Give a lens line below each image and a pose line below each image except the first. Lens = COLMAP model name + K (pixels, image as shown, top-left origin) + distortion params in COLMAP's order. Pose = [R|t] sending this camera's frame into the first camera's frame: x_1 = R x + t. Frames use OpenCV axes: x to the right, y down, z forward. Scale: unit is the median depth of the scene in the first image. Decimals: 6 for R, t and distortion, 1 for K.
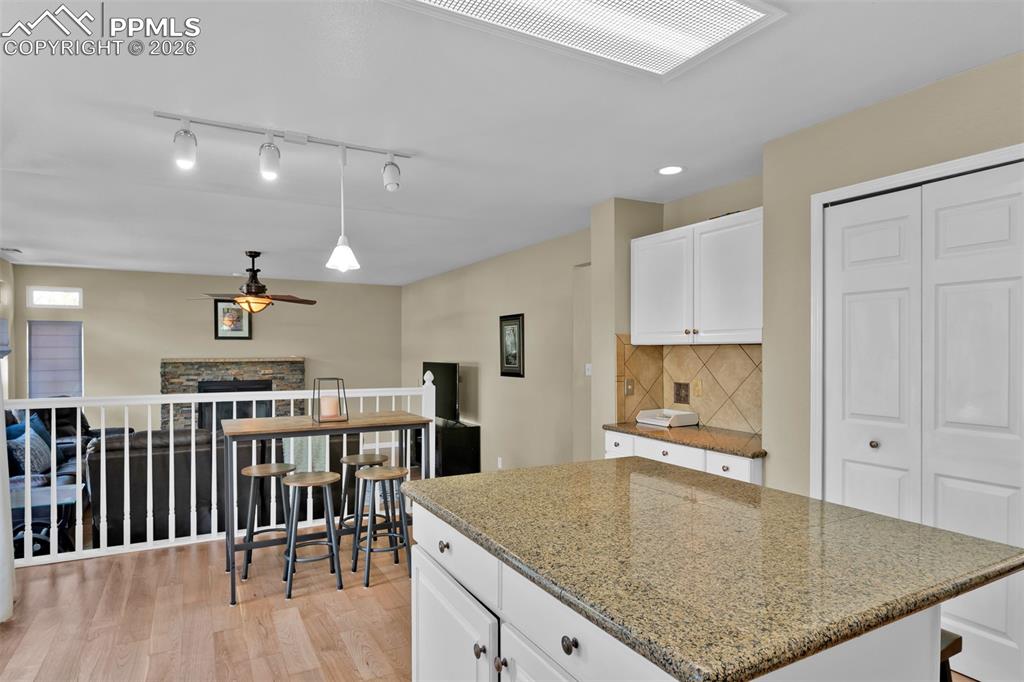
lens RADIAL K [[588.6, 0, 515.1], [0, 588.6, 357.6], [0, 0, 1]] dist [0.013252, -0.012718]
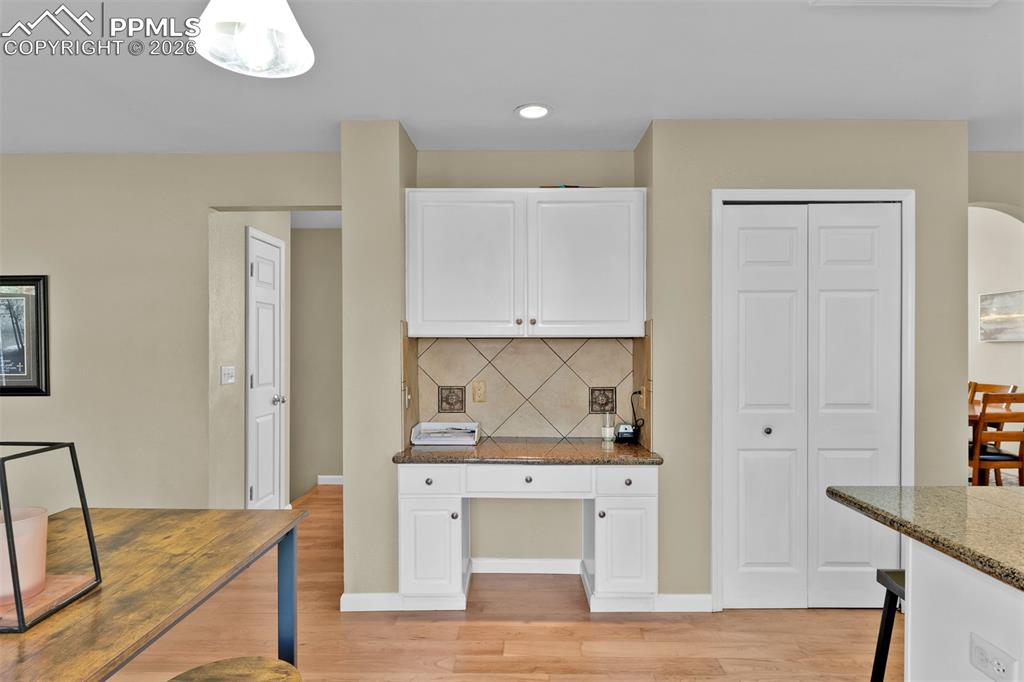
lens RADIAL K [[588.6, 0, 534.7], [0, 588.6, 349.9], [0, 0, 1]] dist [0.013252, -0.012718]
pose [[0.495185, -0.008105, 0.868750, -0.336043], [0.010326, 0.999941, 0.003443, -0.006960], [-0.868726, 0.007265, 0.495239, 0.506056]]
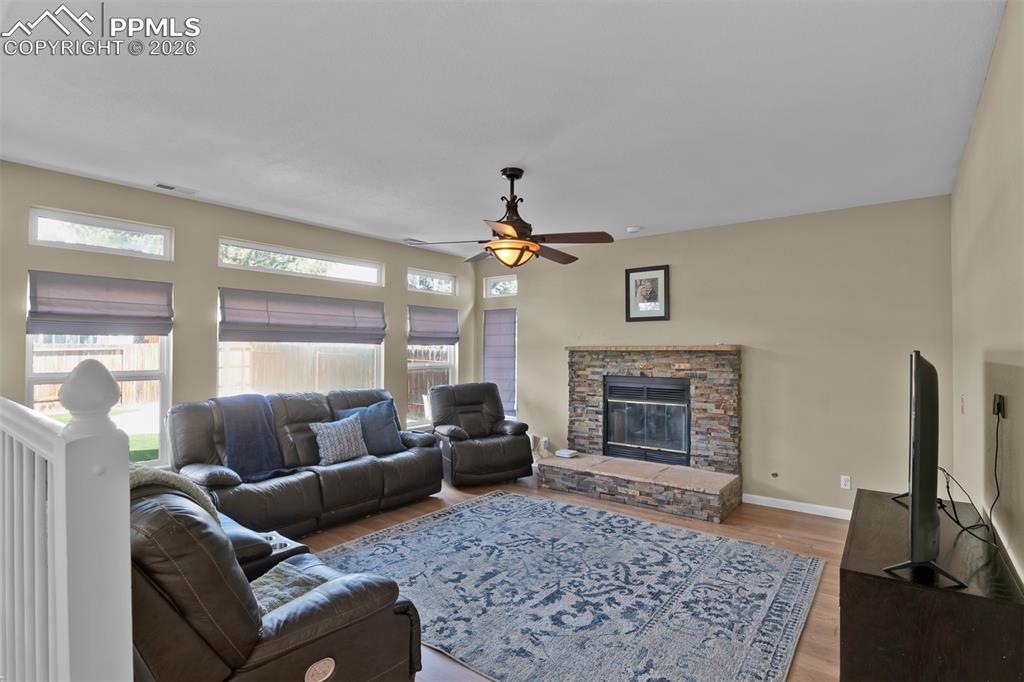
lens RADIAL K [[483.9, 0, 521.7], [0, 483.9, 327.1], [0, 0, 1]] dist [-0.010041, -0.004227]
pose [[0.405100, -0.042826, -0.913269, 0.028339], [-0.011334, 0.998590, -0.051855, 0.019789], [0.914202, 0.031357, 0.404044, 1.150912]]
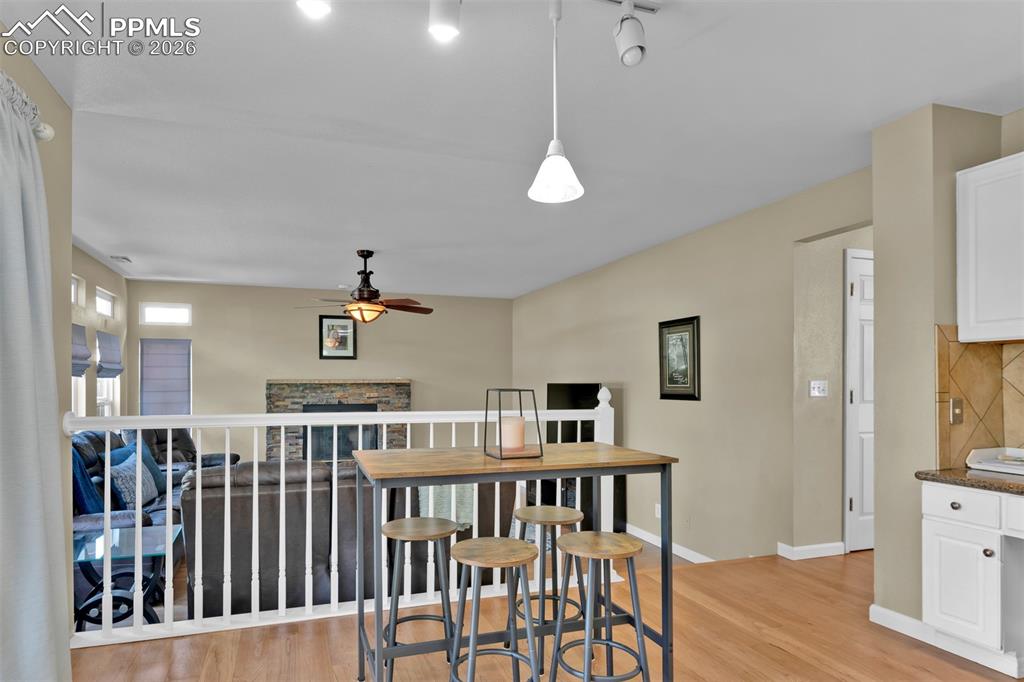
lens RADIAL K [[588.6, 0, 463.7], [0, 588.6, 381.2], [0, 0, 1]] dist [0.013252, -0.012718]
pose [[0.977157, -0.001807, -0.212513, -0.174577], [-0.000643, 0.999934, -0.011461, 0.025999], [0.212519, 0.011336, 0.977091, 0.280450]]
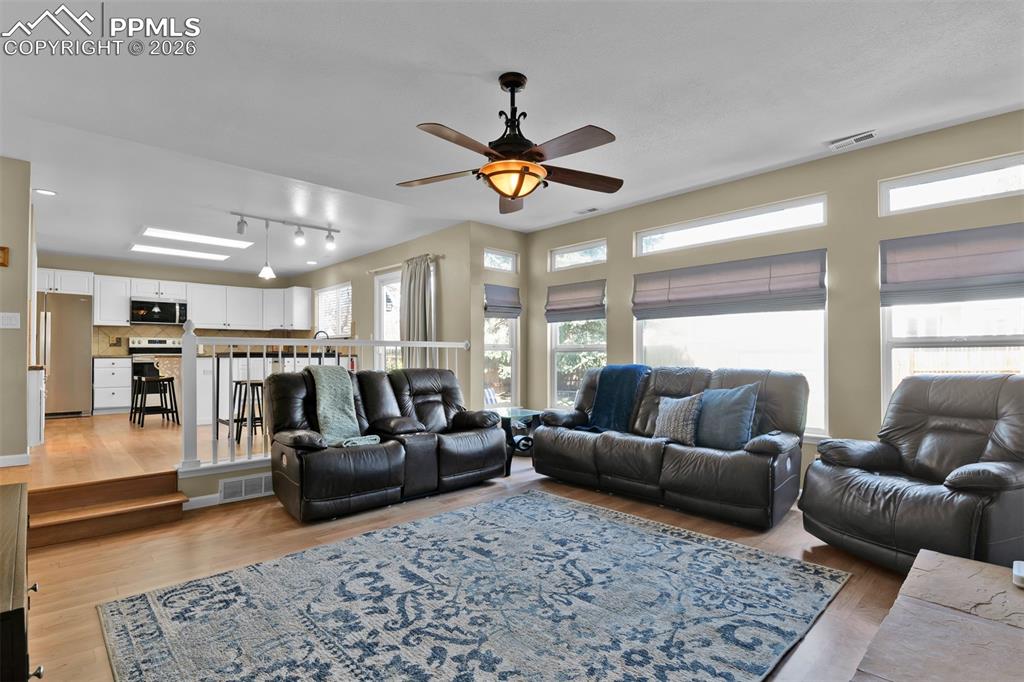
lens RADIAL K [[483.9, 0, 502.1], [0, 483.9, 356.5], [0, 0, 1]] dist [-0.010041, -0.004227]
pose [[-0.964901, 0.002716, -0.262598, -0.474679], [0.000048, 0.999948, 0.010168, 0.076108], [0.262612, 0.009799, -0.964852, 1.974838]]
